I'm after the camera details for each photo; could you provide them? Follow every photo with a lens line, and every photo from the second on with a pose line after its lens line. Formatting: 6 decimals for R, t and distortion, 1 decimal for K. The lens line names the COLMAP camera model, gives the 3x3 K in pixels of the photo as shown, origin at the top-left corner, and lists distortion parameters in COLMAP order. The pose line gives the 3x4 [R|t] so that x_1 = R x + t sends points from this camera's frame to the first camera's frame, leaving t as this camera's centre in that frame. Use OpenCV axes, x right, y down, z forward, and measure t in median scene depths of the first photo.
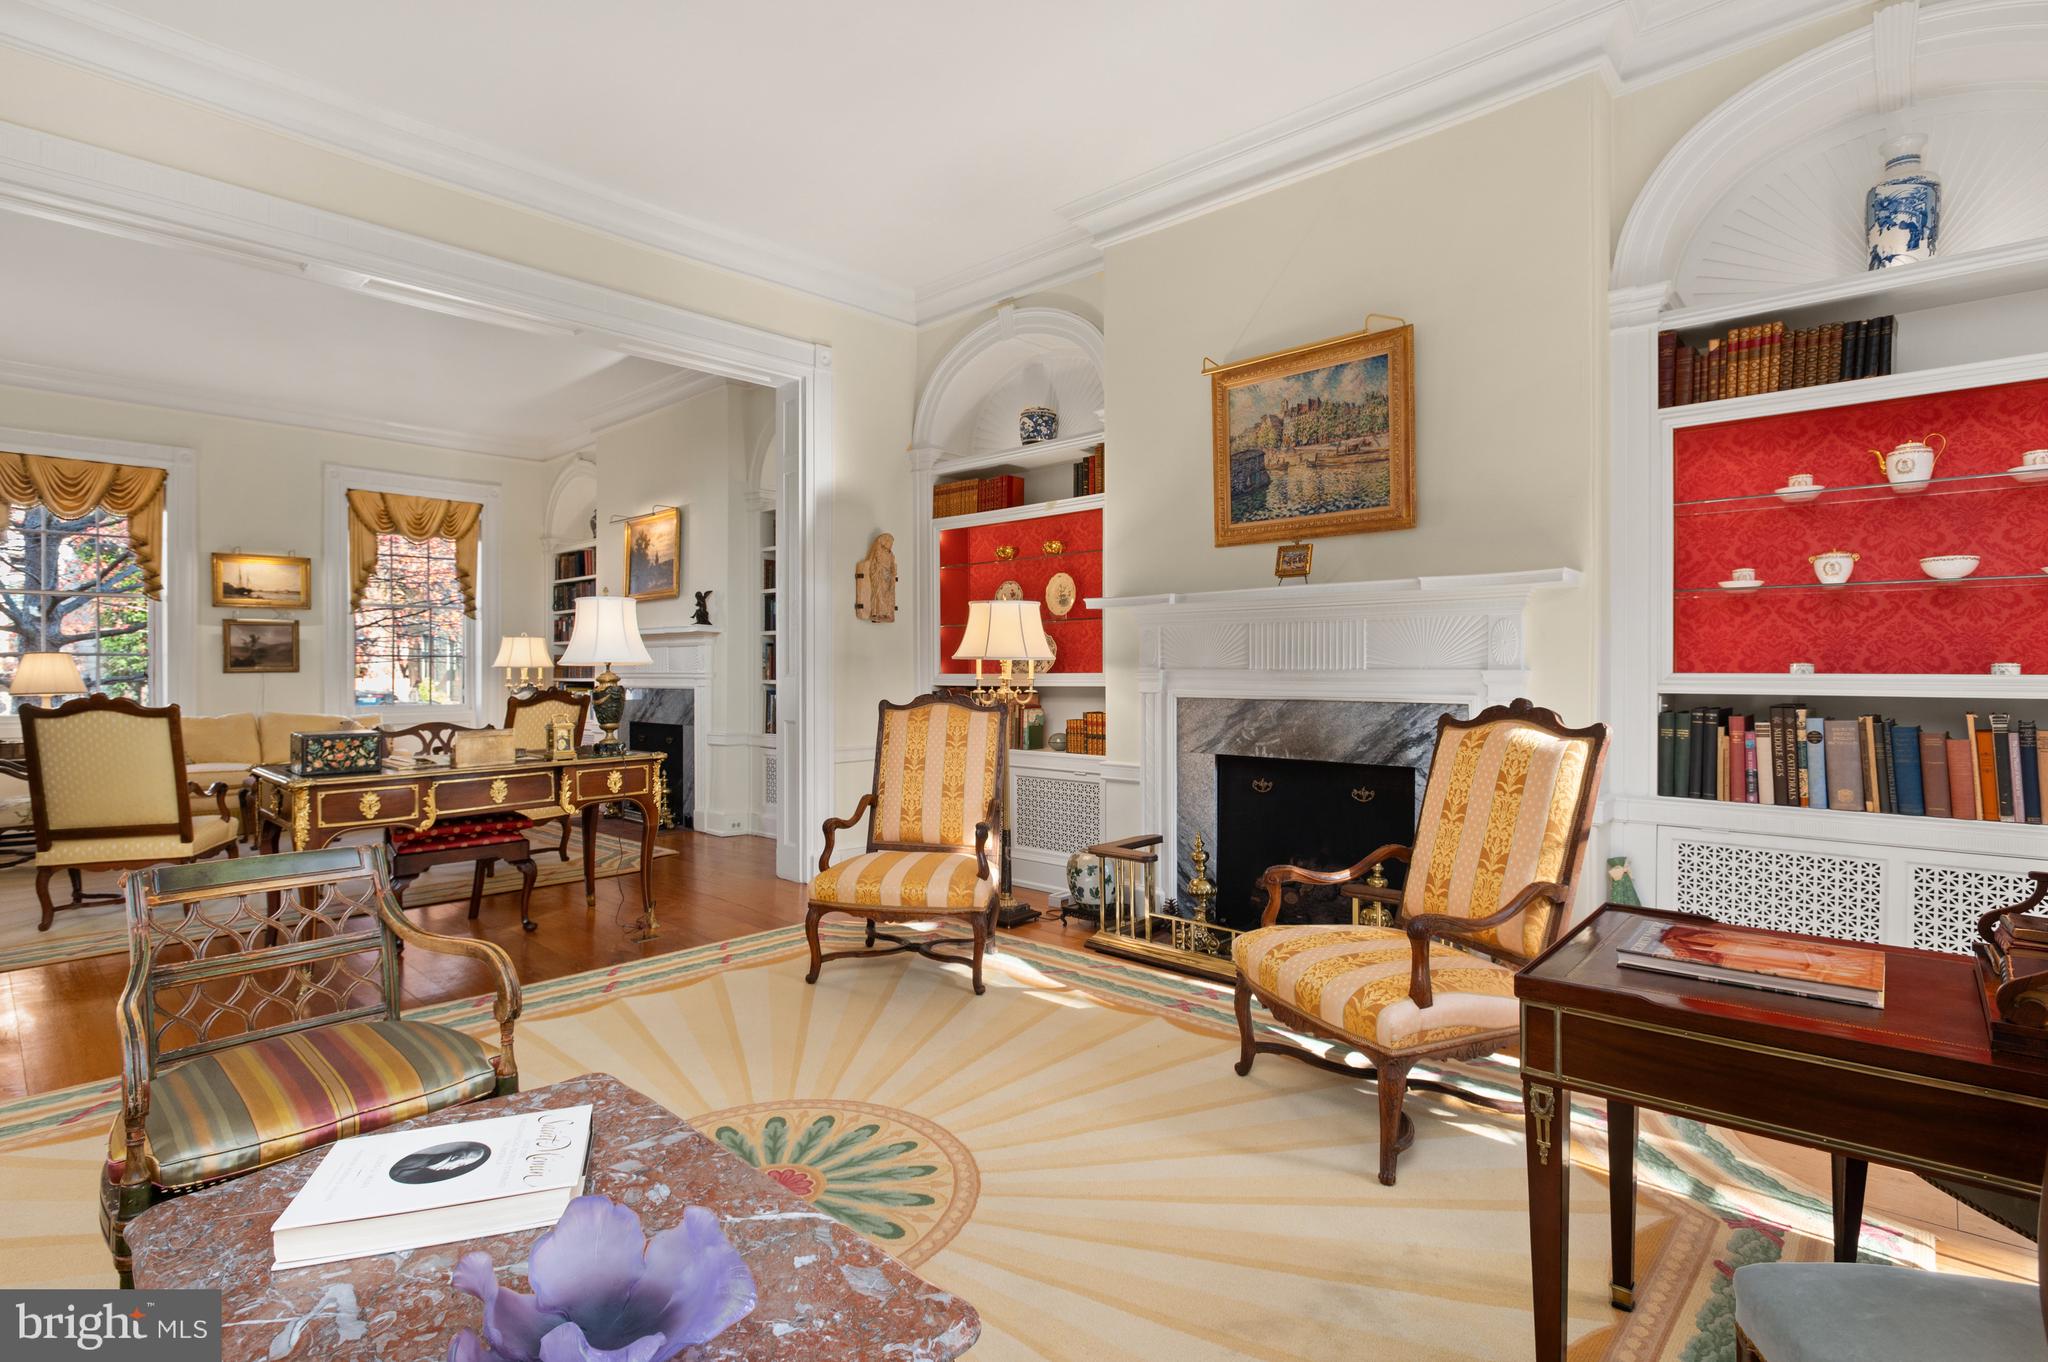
lens RADIAL K [[986.8, 0, 1024.9], [0, 986.8, 675.3], [0, 0, 1]] dist [-0.012926, -0.000873]
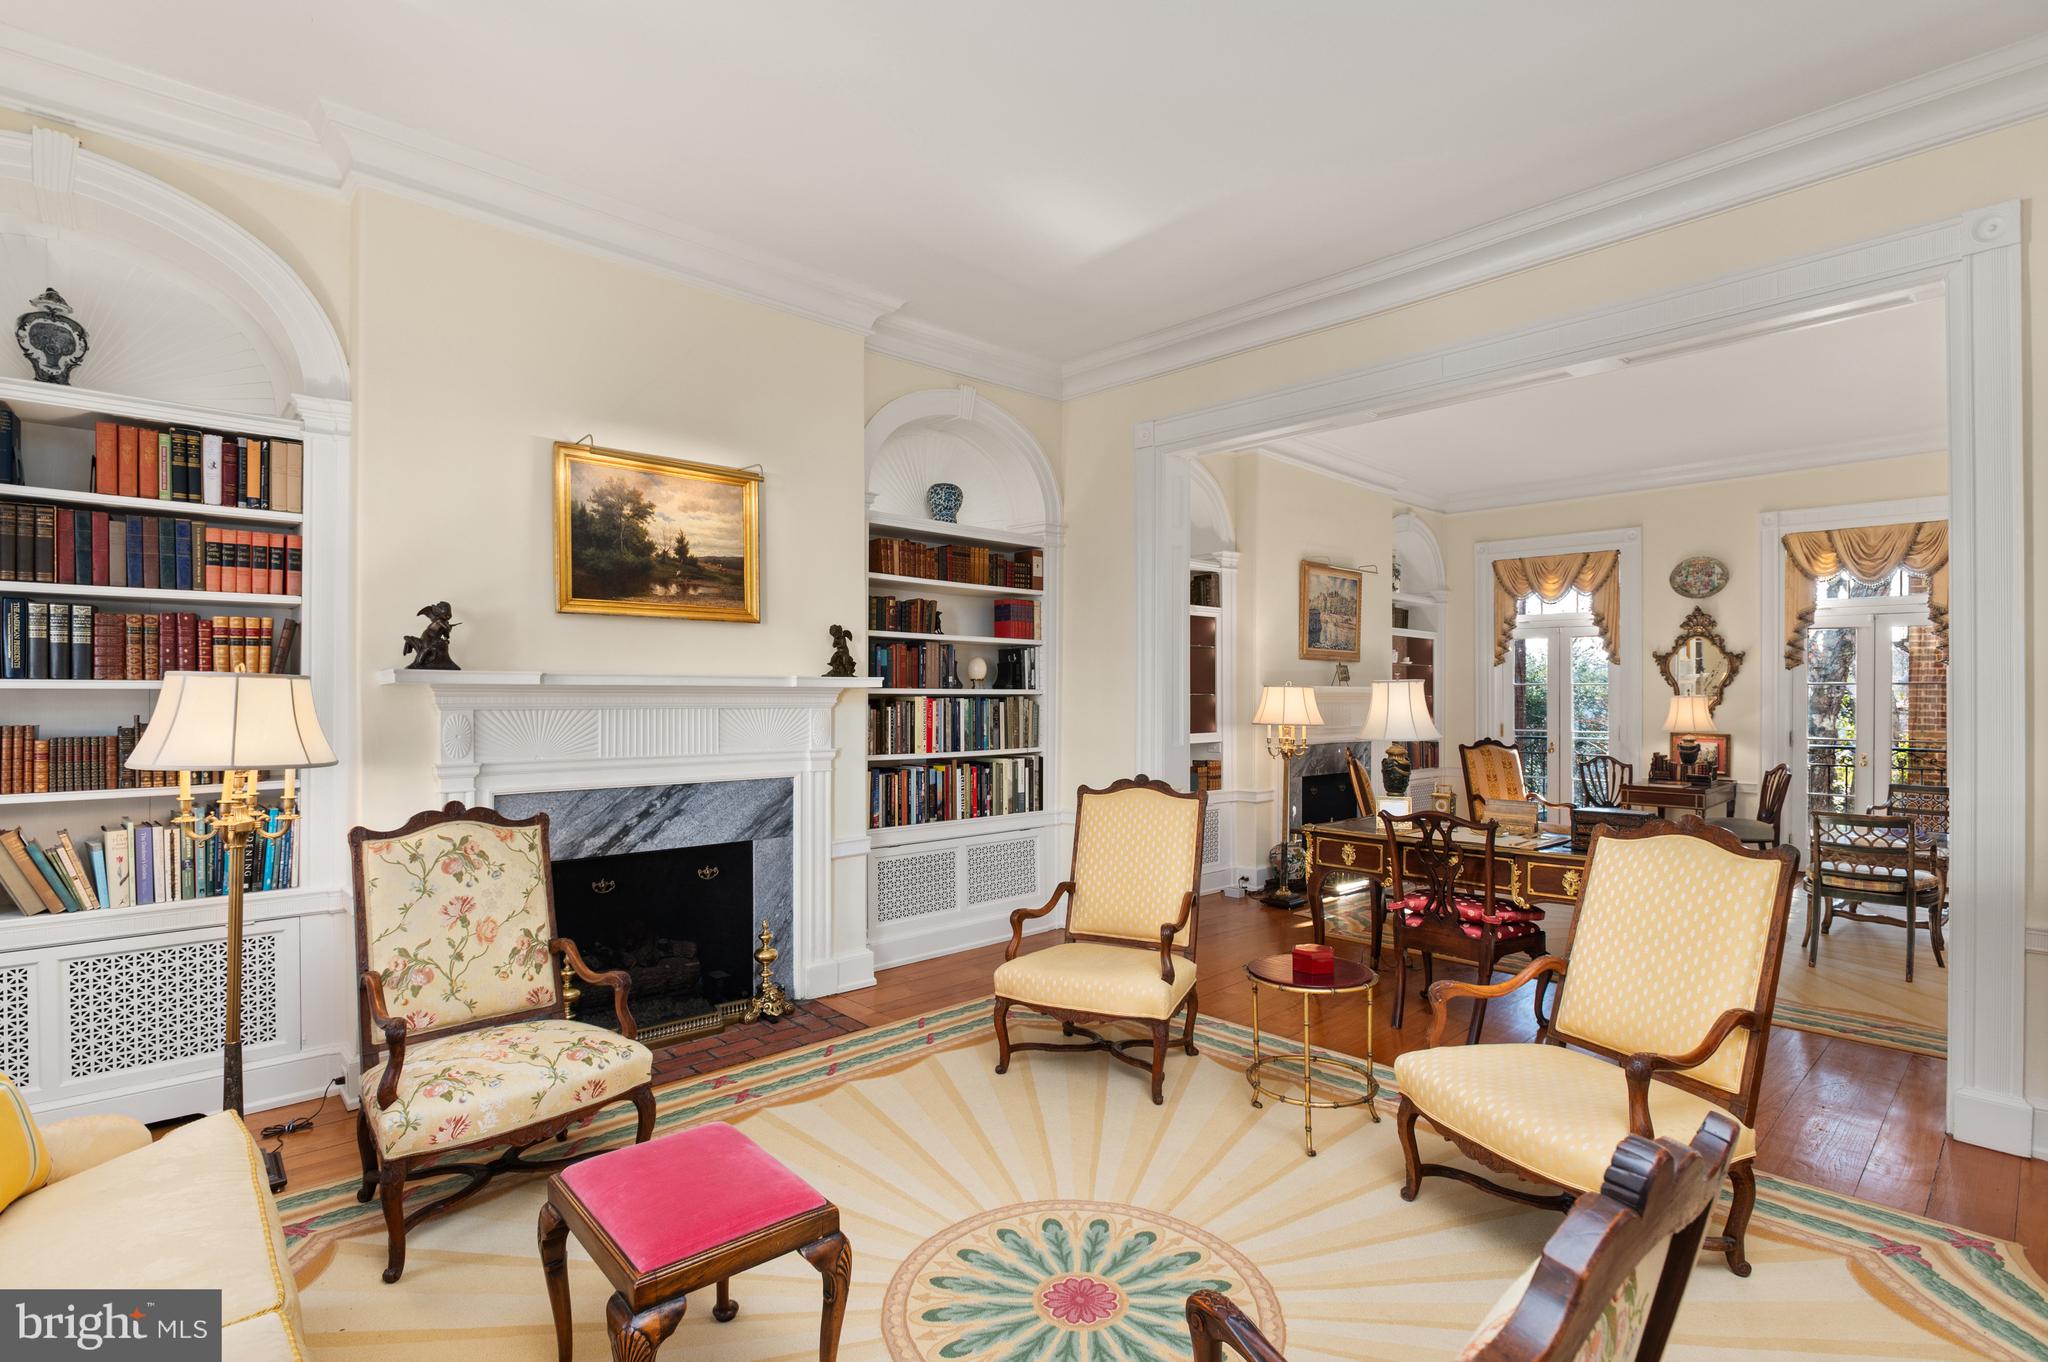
lens RADIAL K [[974.6, 0, 1029.3], [0, 974.6, 711.6], [0, 0, 1]] dist [-0.013852, 0.000405]
pose [[0.075709, -0.010998, 0.997069, -0.909160], [0.002994, 0.999937, 0.010803, -0.032778], [-0.997125, 0.002167, 0.075737, 0.777451]]
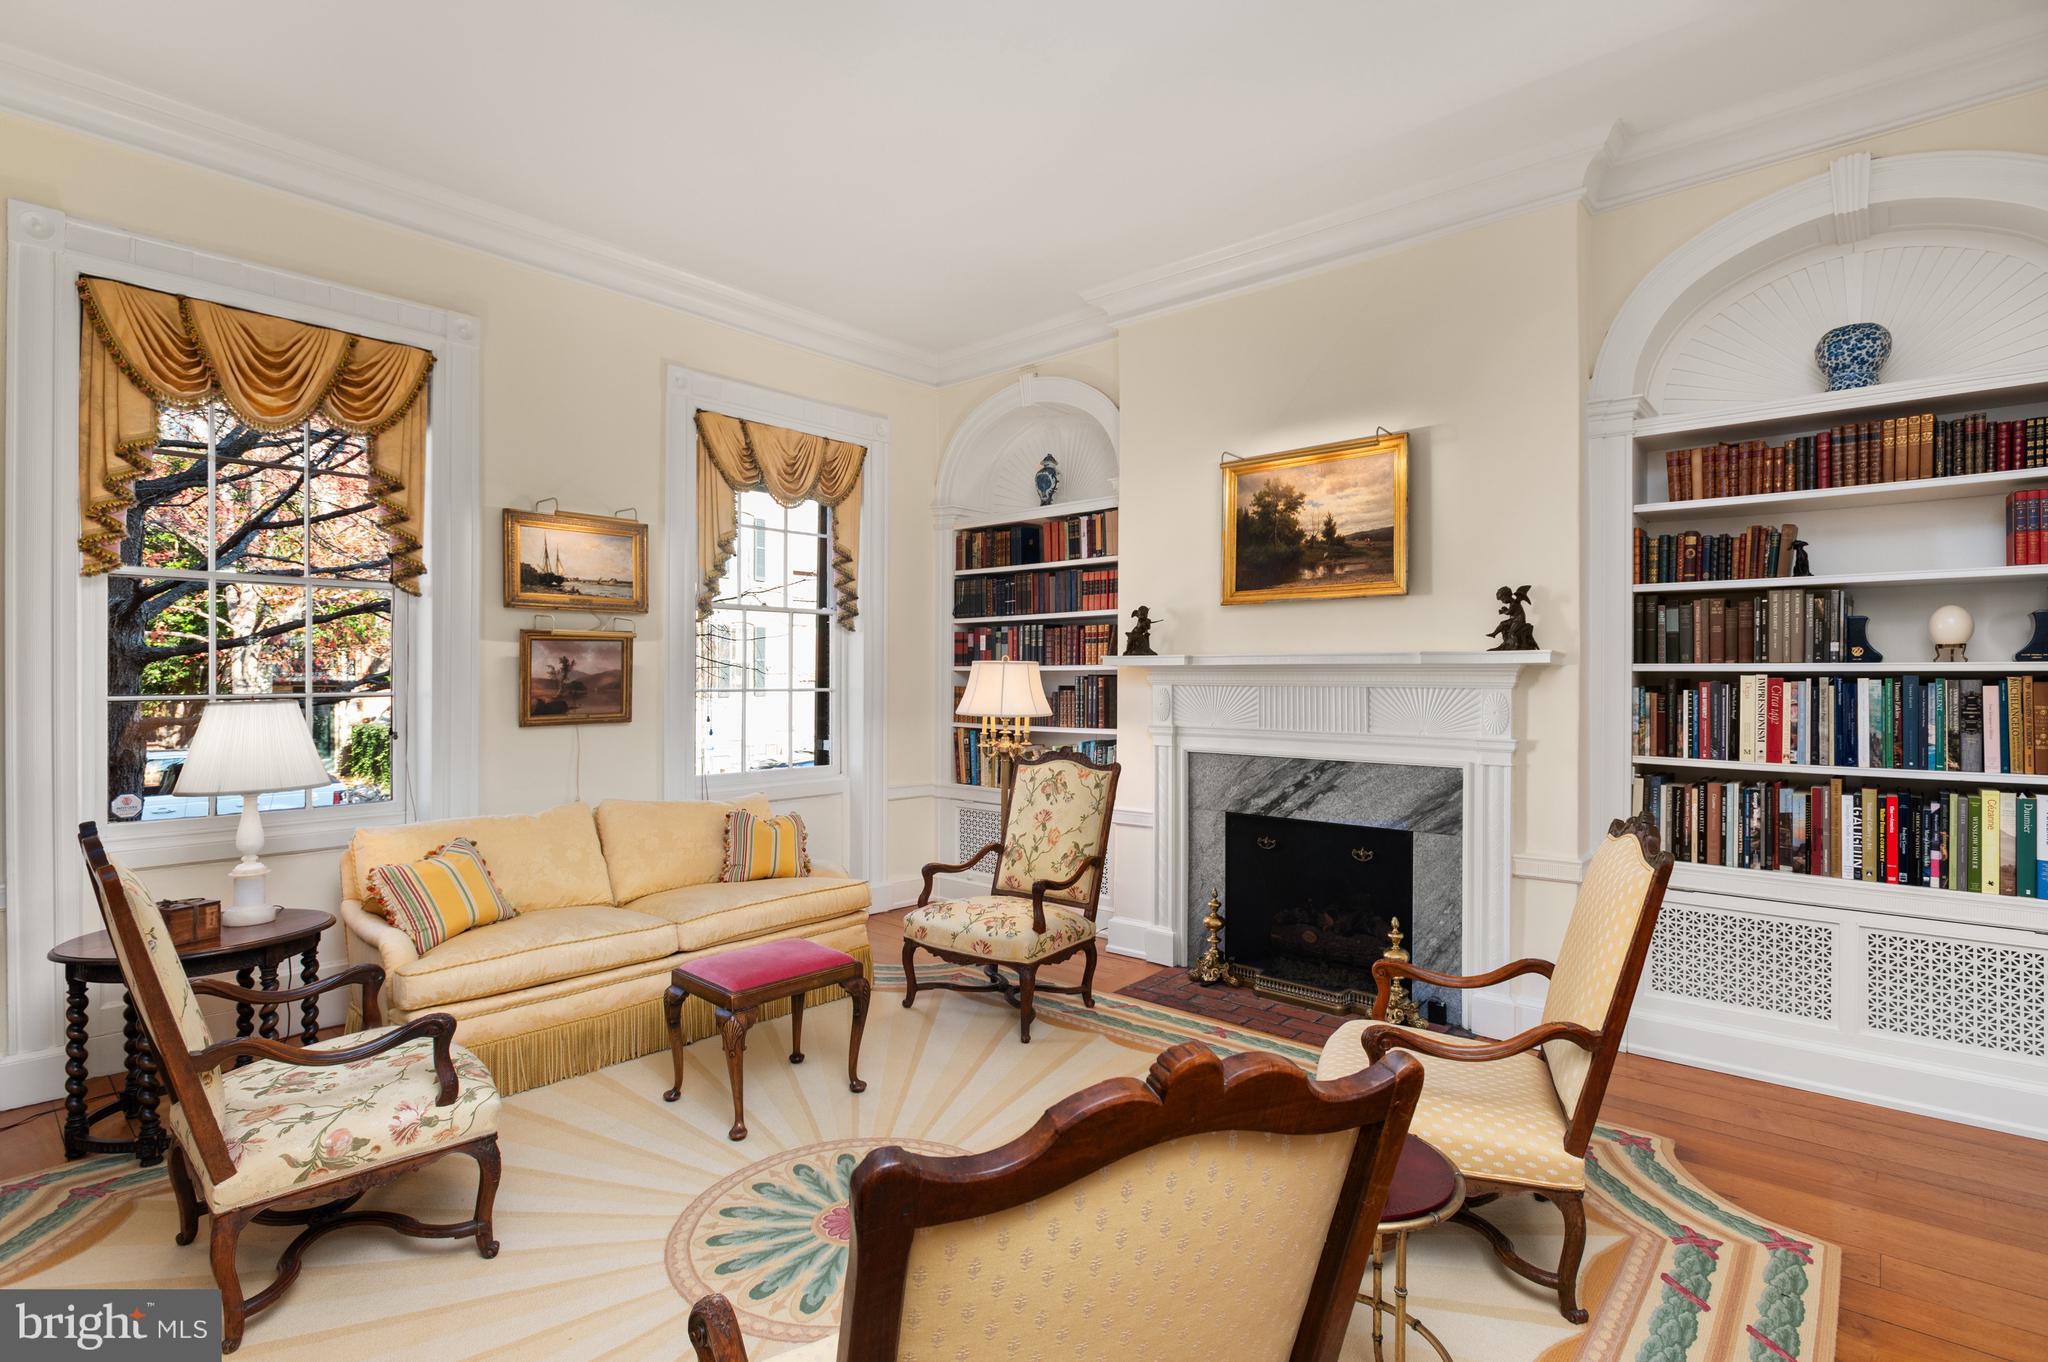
lens RADIAL K [[972.4, 0, 1023.6], [0, 972.4, 689.7], [0, 0, 1]] dist [-0.014677, 0.000486]
pose [[0.999614, 0.005926, 0.027151, -0.570416], [-0.006168, 0.999942, 0.008845, -0.031245], [-0.027097, -0.009009, 0.999592, 0.460753]]
